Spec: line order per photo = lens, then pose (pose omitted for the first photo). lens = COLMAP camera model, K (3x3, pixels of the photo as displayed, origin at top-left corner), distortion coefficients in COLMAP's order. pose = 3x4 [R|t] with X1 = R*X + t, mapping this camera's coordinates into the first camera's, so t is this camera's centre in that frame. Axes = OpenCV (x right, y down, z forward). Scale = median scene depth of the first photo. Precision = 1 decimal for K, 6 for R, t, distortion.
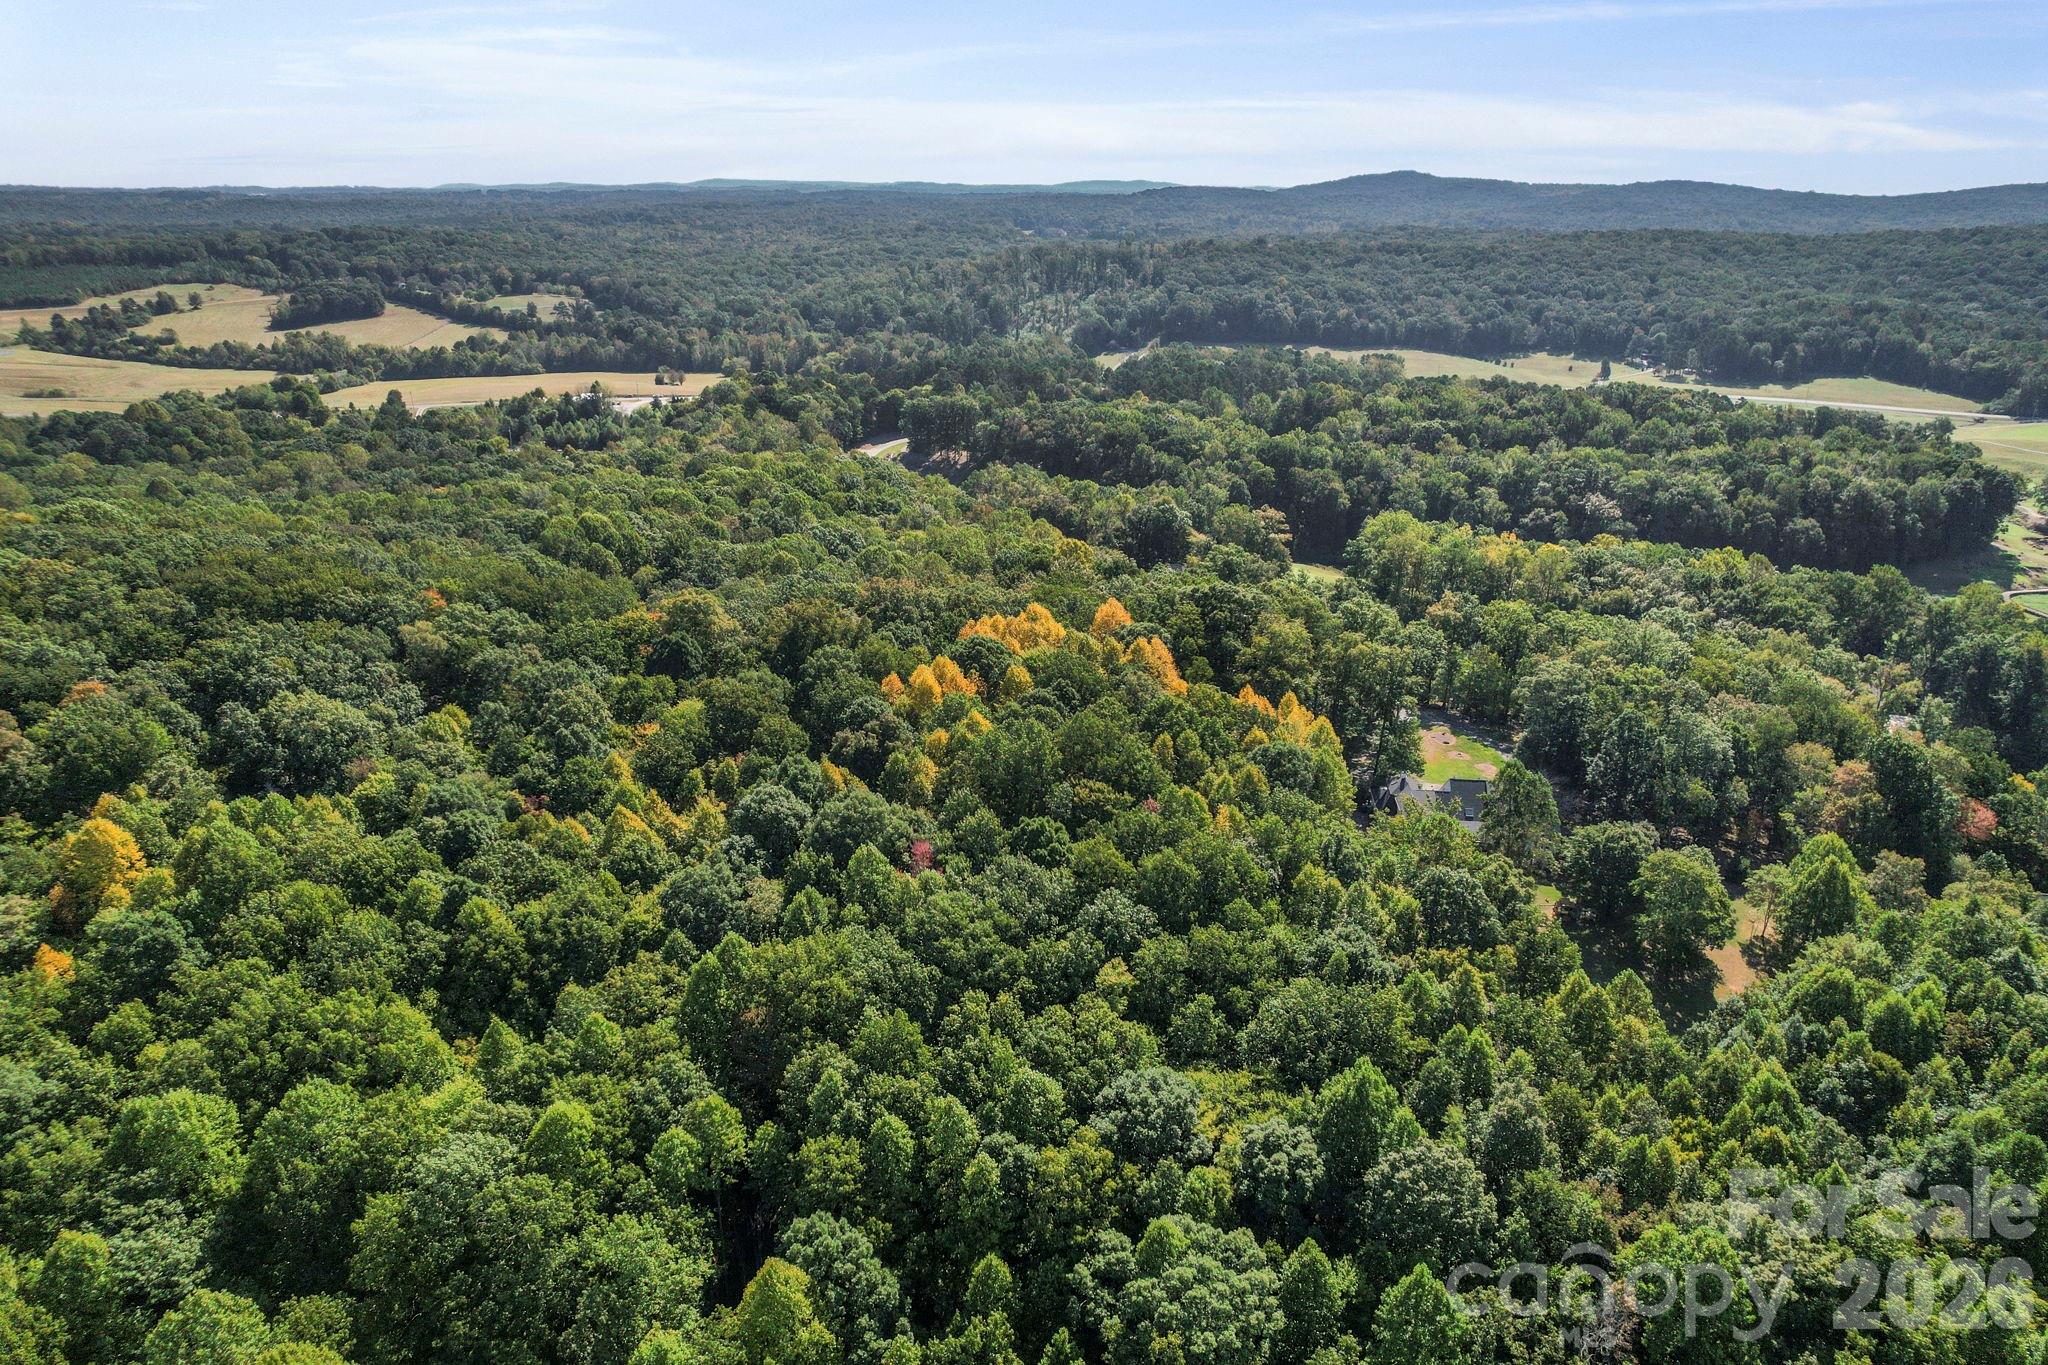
lens RADIAL K [[1317.0, 0, 1017.1], [0, 1317.0, 678.8], [0, 0, 1]] dist [-0.065957, 0.052748]
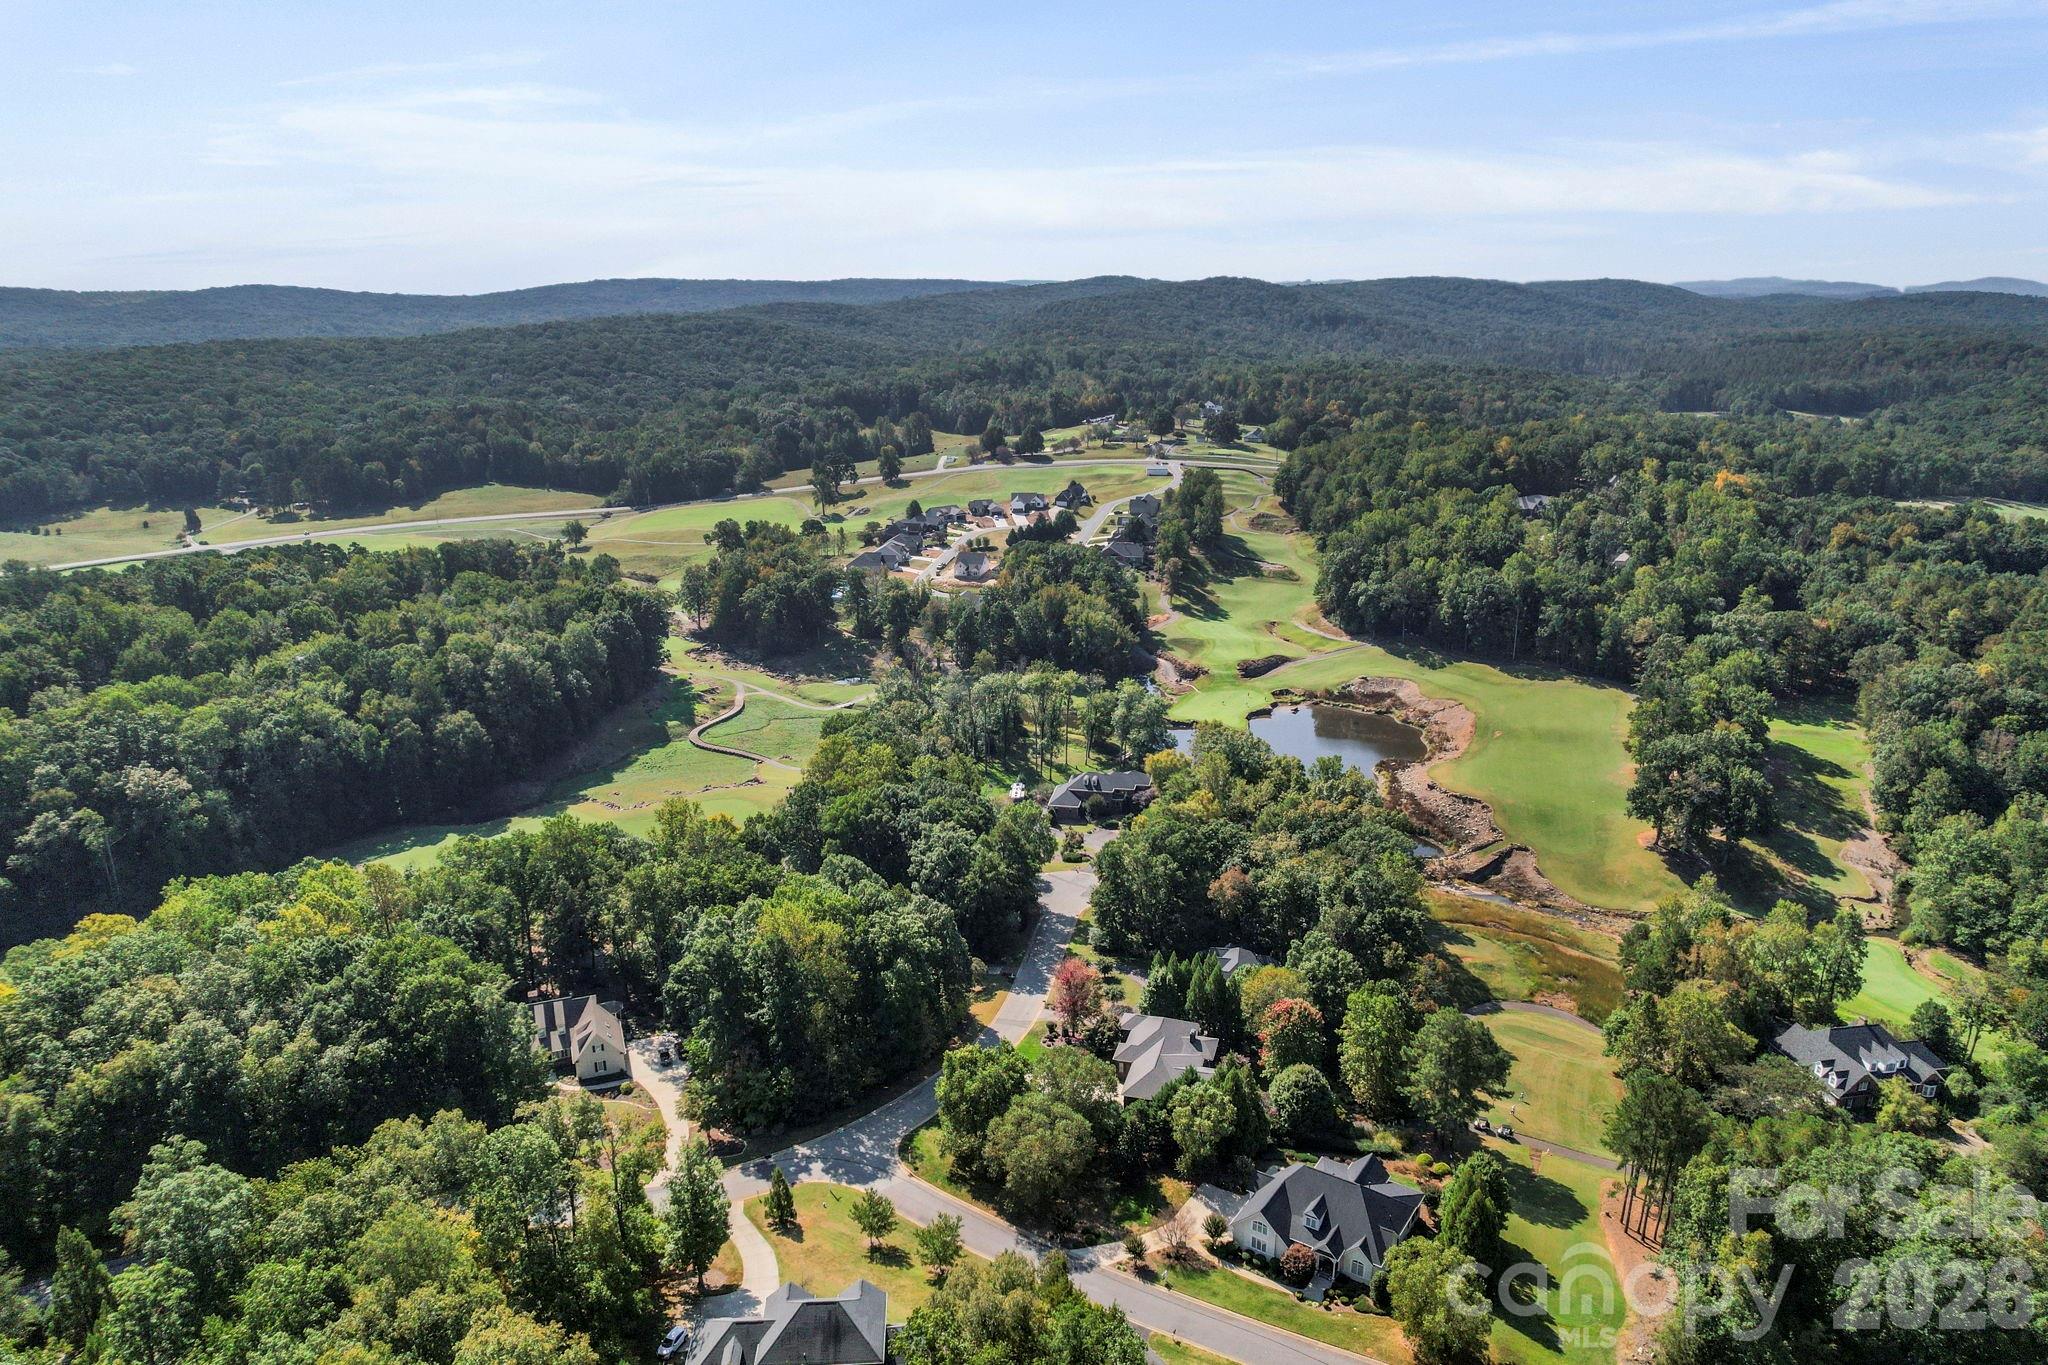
lens RADIAL K [[1319.1, 0, 1033.6], [0, 1319.1, 687.5], [0, 0, 1]] dist [-0.073069, 0.071495]
pose [[0.578366, -0.250640, 0.776319, 0.114789], [0.301746, 0.949867, 0.081867, -0.052604], [-0.757919, 0.186903, 0.625001, 0.139245]]
